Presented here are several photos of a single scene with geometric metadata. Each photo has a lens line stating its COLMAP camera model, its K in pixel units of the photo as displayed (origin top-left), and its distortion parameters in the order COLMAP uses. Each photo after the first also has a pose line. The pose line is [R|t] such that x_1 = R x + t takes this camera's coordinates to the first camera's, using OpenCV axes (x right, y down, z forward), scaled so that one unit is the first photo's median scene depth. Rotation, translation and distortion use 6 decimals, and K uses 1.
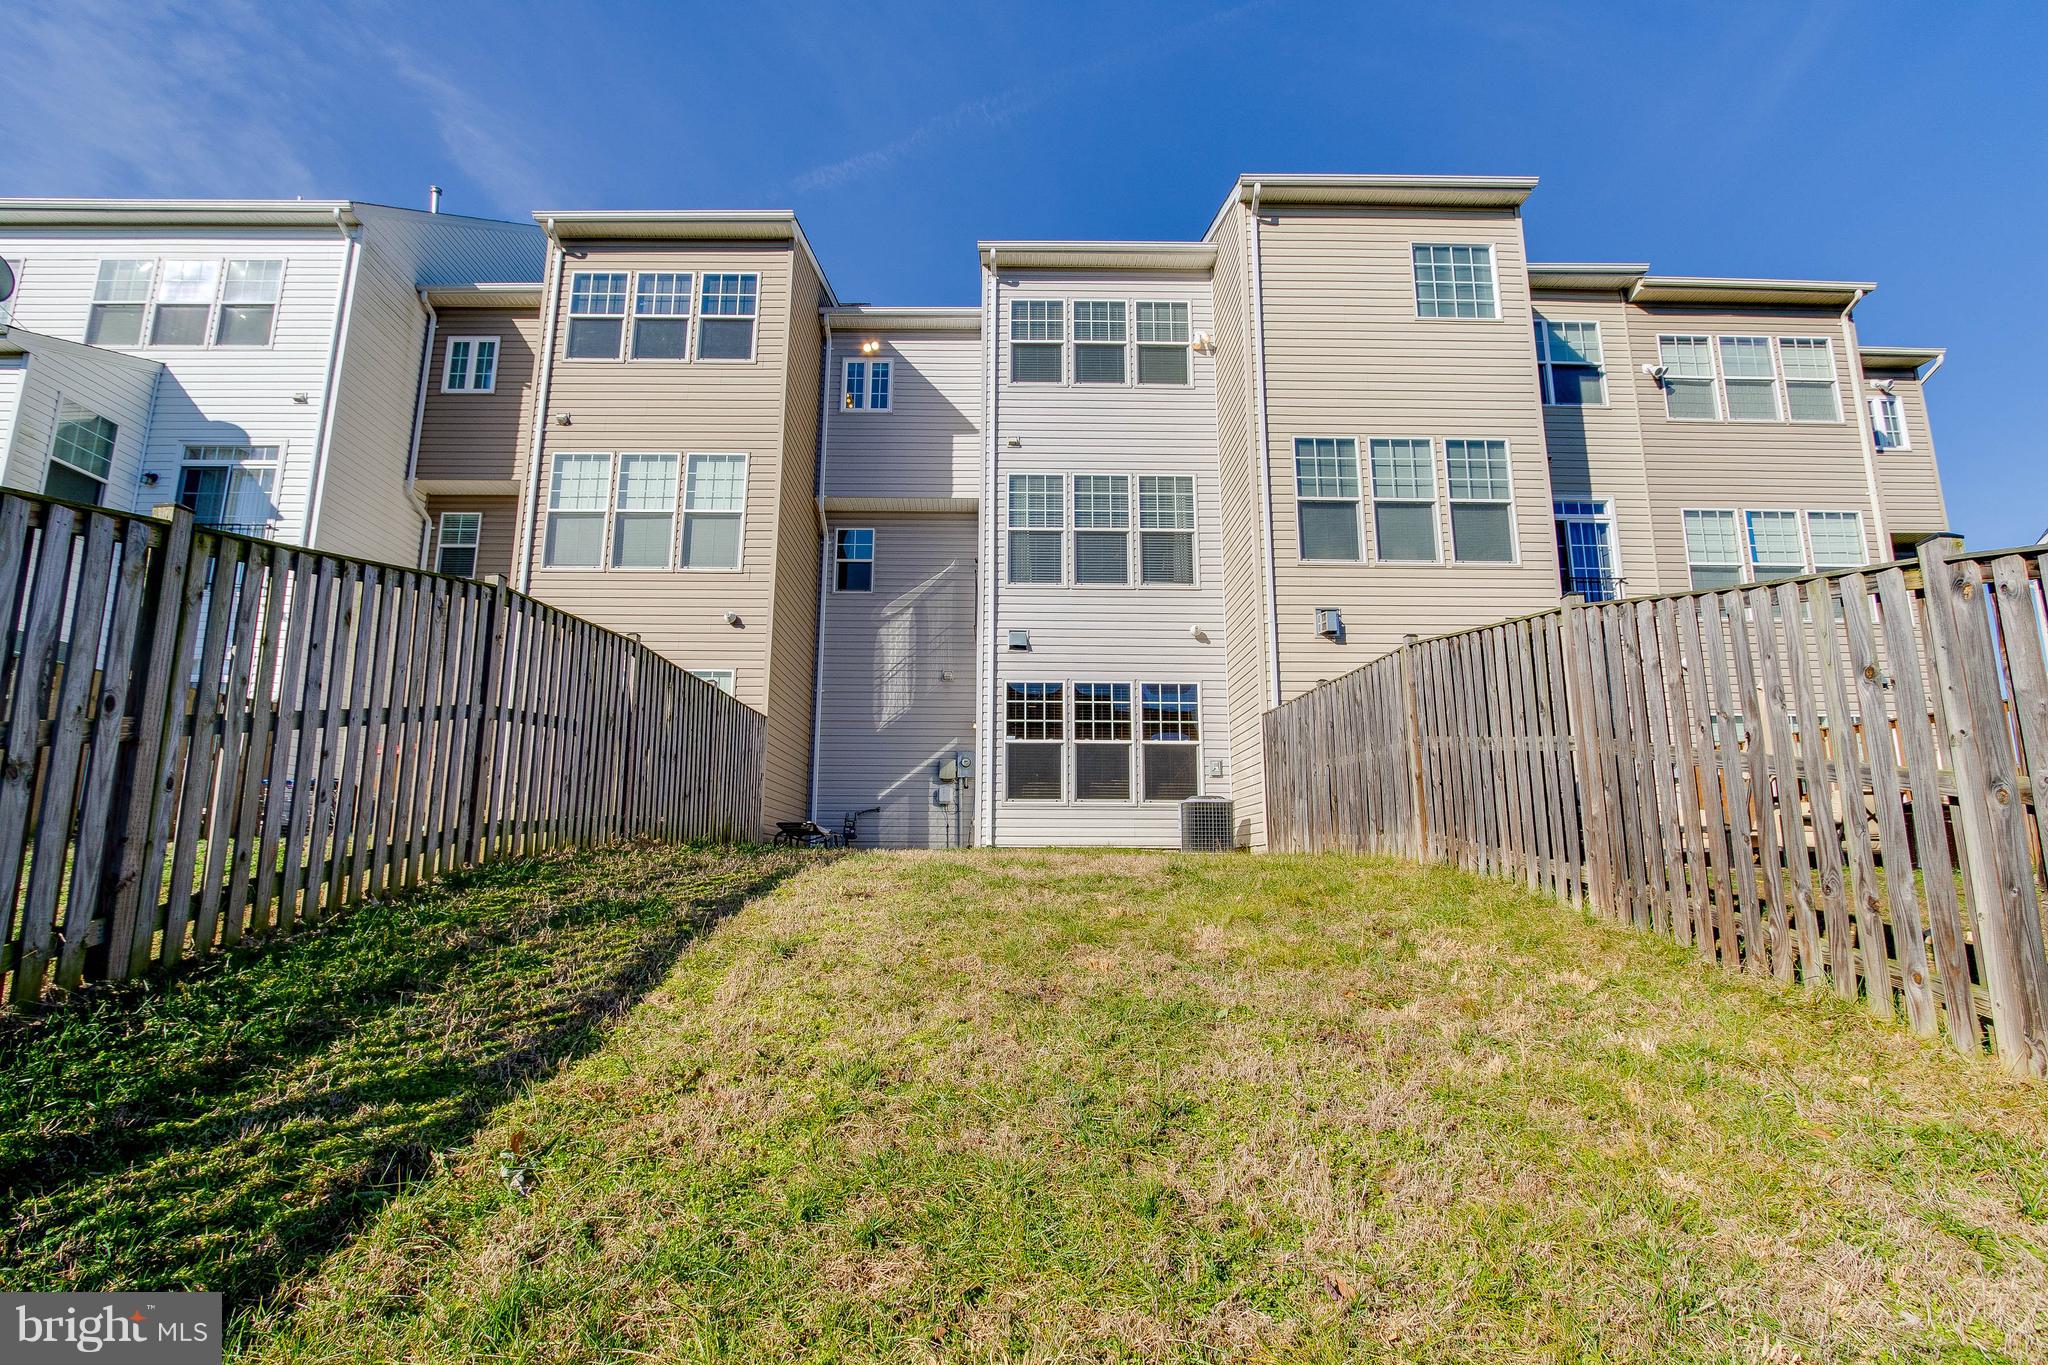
lens RADIAL K [[959.3, 0, 1020.8], [0, 959.3, 697.4], [0, 0, 1]] dist [-0.020625, 0.004627]
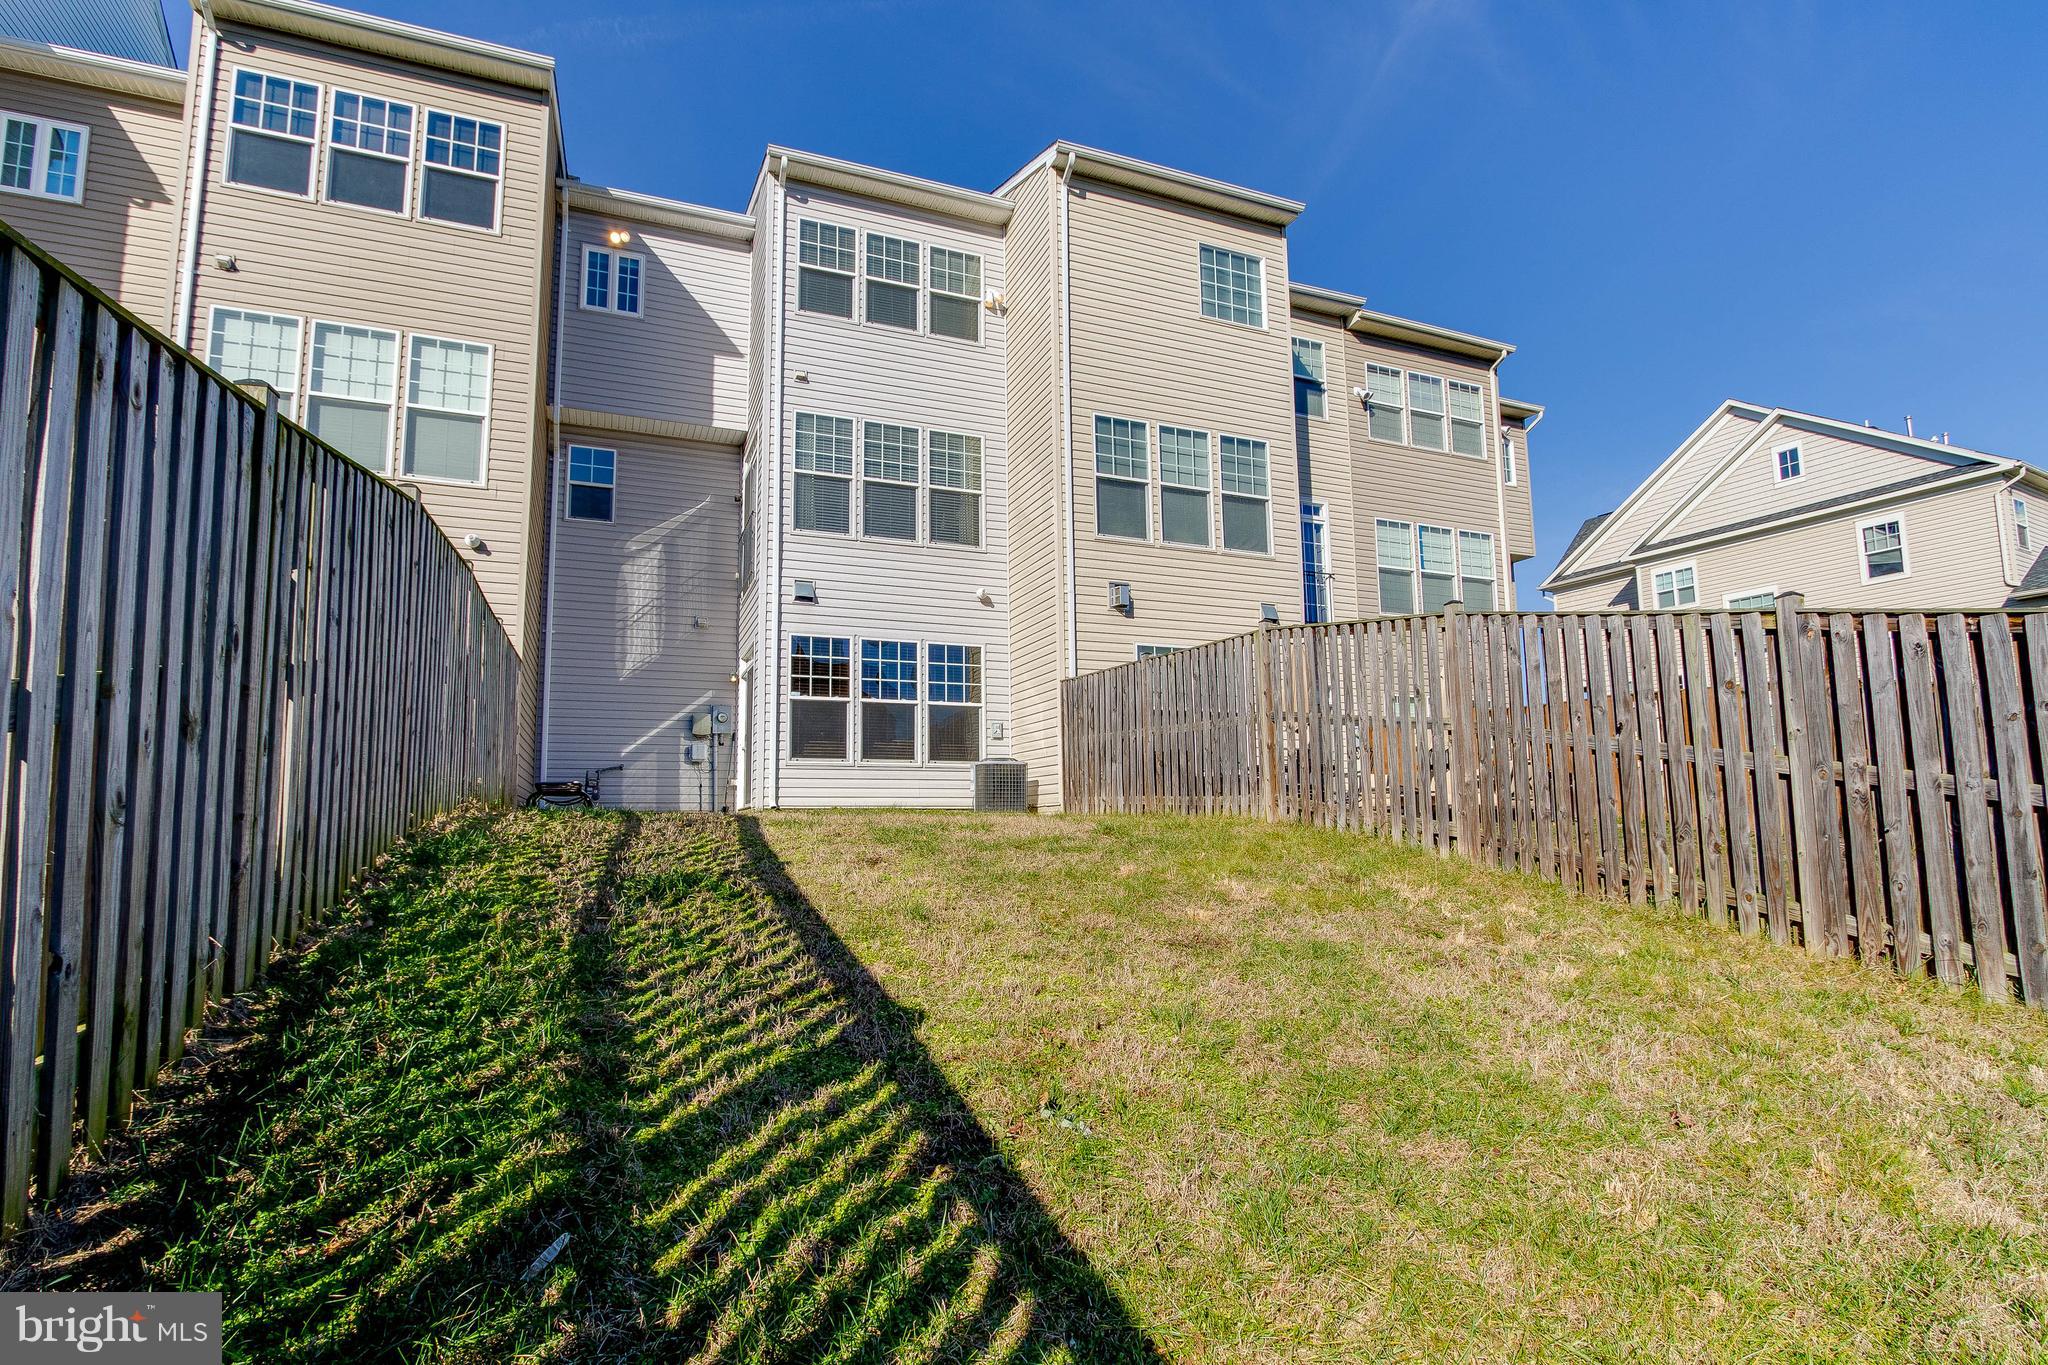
lens RADIAL K [[991.3, 0, 1019.7], [0, 991.3, 721.0], [0, 0, 1]] dist [-0.017562, 0.002223]
pose [[0.932565, 0.024139, 0.360195, -0.152174], [-0.049741, 0.996837, 0.061976, -0.002894], [-0.357560, -0.075713, 0.930816, 0.005664]]
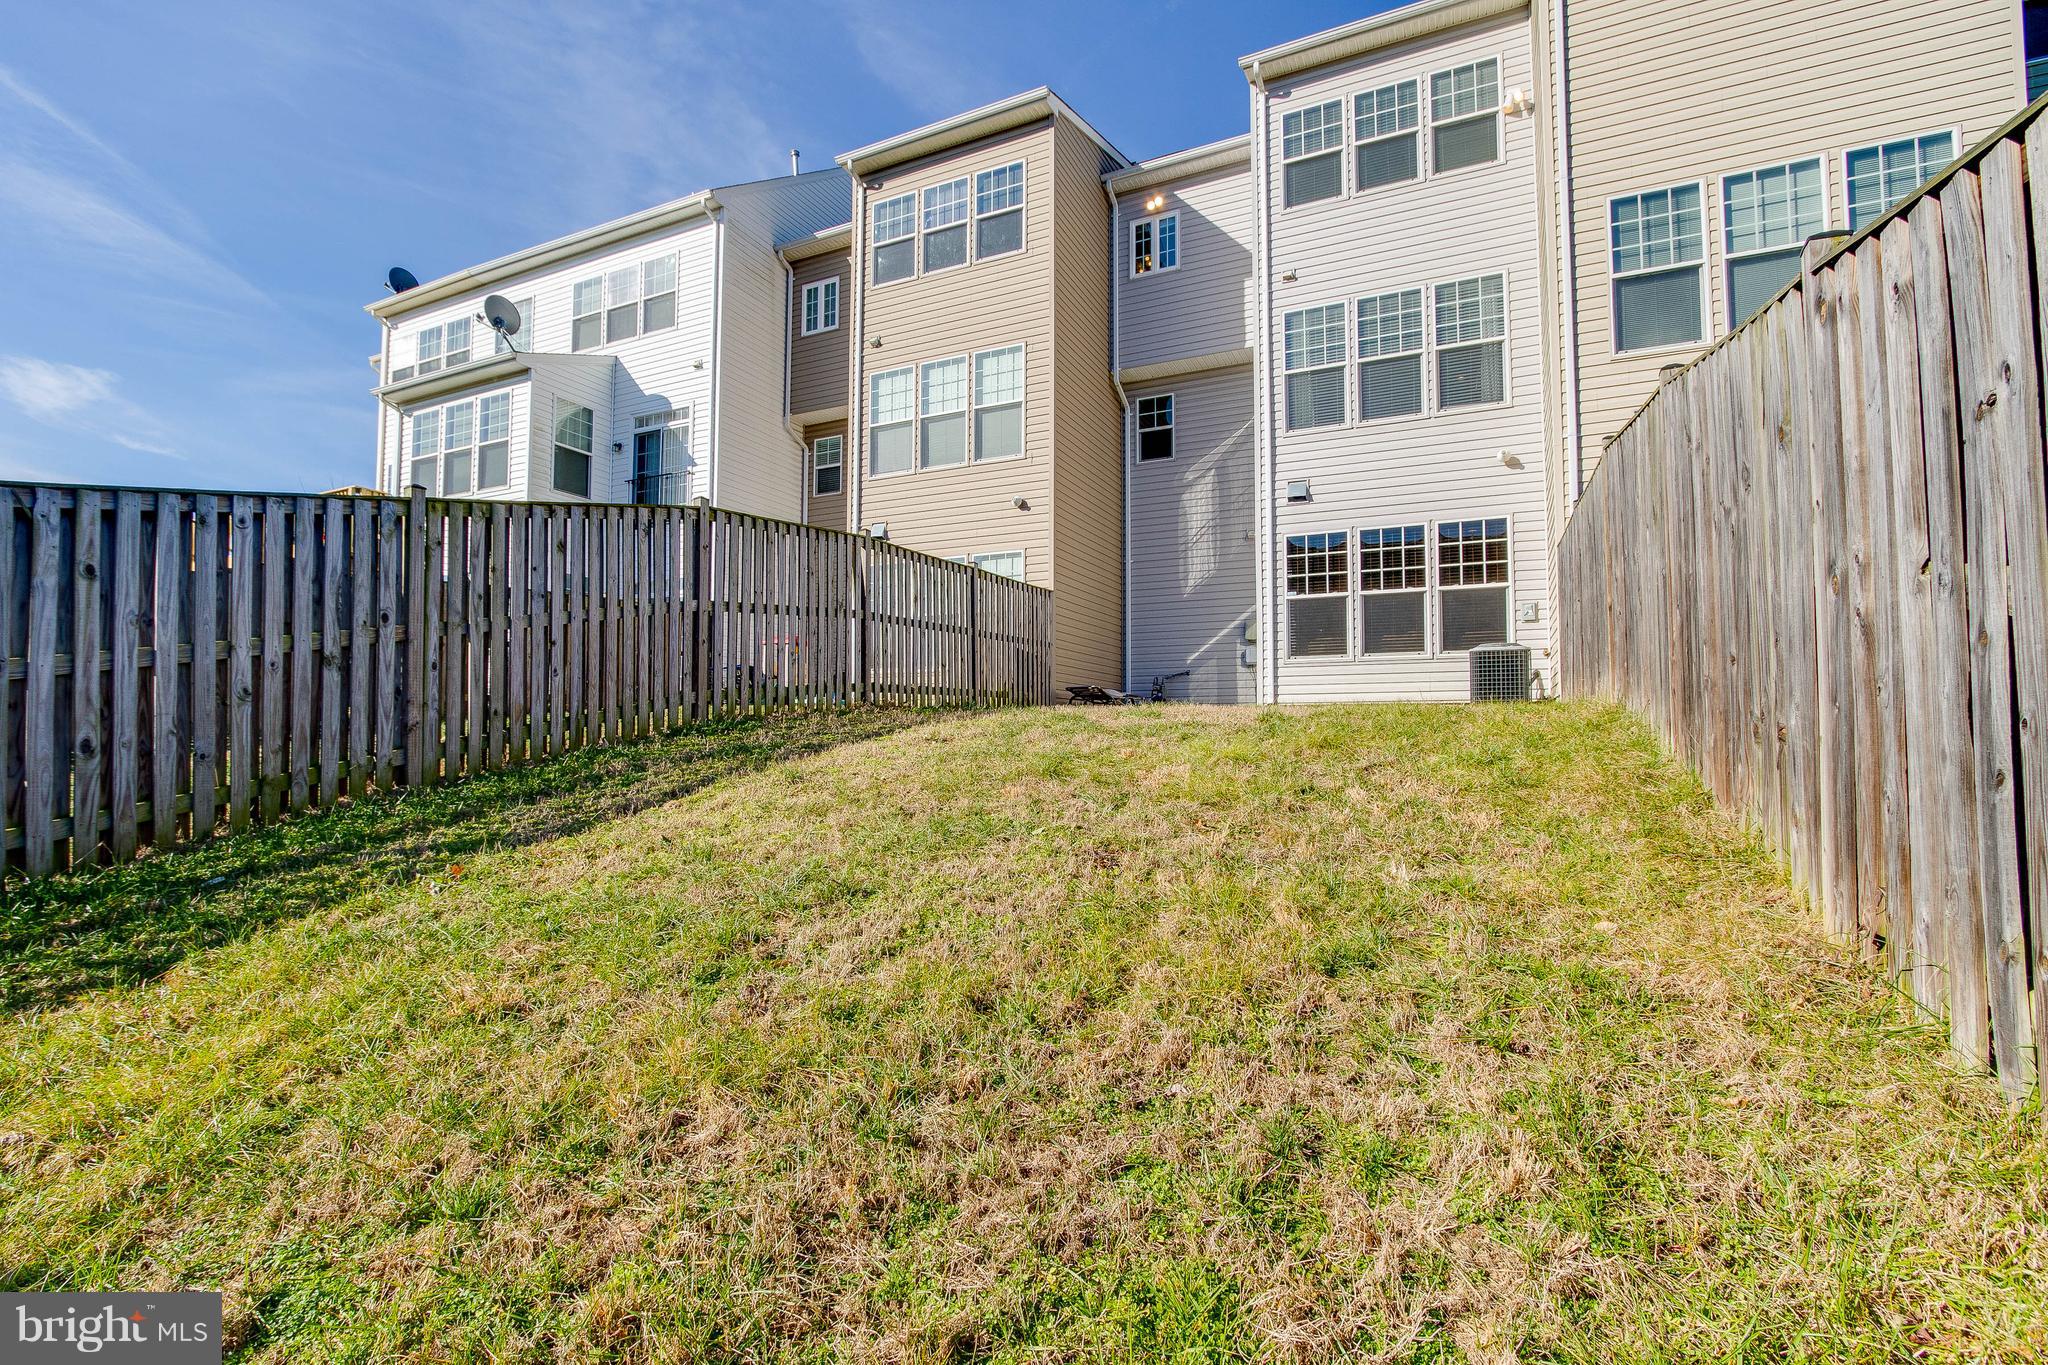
lens RADIAL K [[959.3, 0, 1020.8], [0, 959.3, 697.4], [0, 0, 1]] dist [-0.020625, 0.004627]
pose [[0.893421, -0.023795, -0.448591, 0.172350], [0.084256, 0.989750, 0.115304, 0.010626], [0.441249, -0.140811, 0.886268, 0.004919]]
